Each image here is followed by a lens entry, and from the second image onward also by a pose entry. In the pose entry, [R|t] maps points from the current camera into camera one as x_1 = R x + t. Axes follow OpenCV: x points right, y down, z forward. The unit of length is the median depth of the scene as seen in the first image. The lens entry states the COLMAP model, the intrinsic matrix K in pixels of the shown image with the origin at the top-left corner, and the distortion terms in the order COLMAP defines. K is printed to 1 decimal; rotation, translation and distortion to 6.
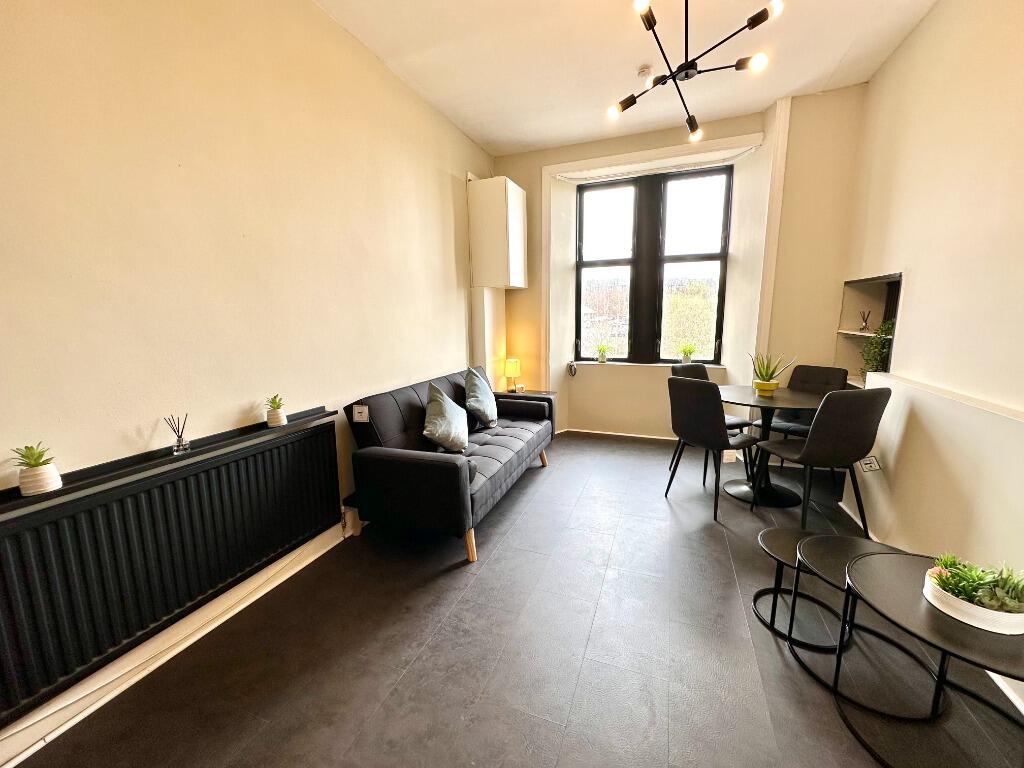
lens RADIAL K [[407.0, 0, 511.3], [0, 407.0, 381.8], [0, 0, 1]] dist [-0.001230, 0.000173]
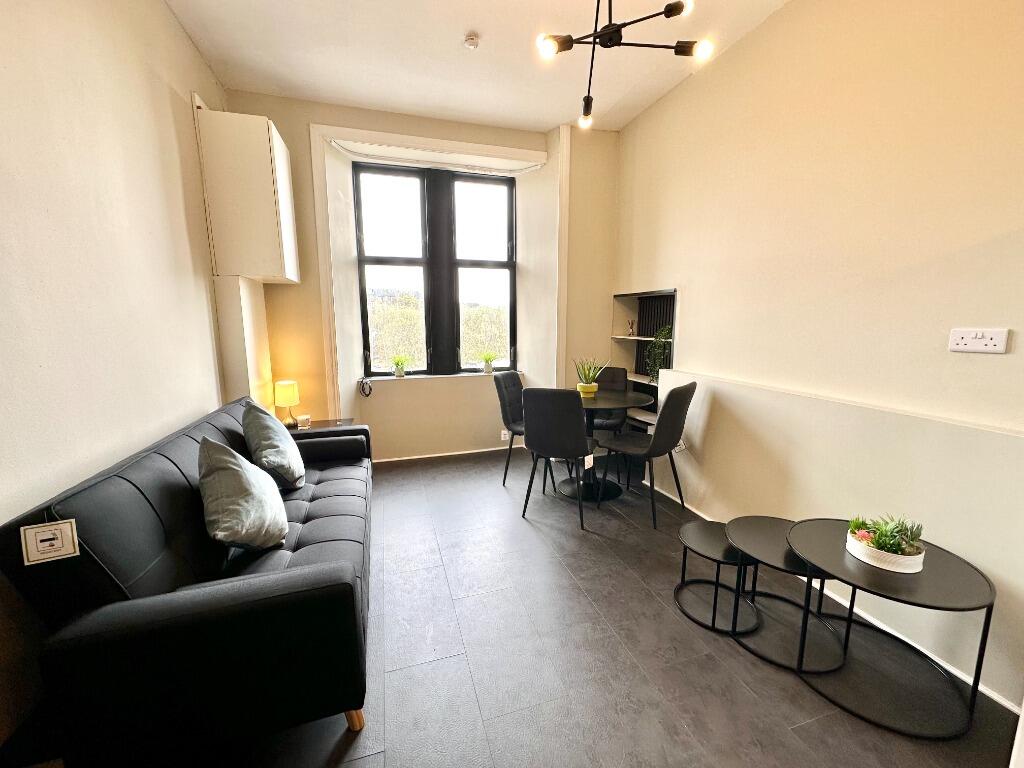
lens RADIAL K [[407.0, 0, 511.3], [0, 407.0, 381.8], [0, 0, 1]] dist [-0.001230, 0.000173]
pose [[0.781588, -0.080876, 0.618529, -0.147283], [0.094698, 0.995451, 0.010497, -0.028333], [-0.616564, 0.050369, 0.785692, 0.219743]]
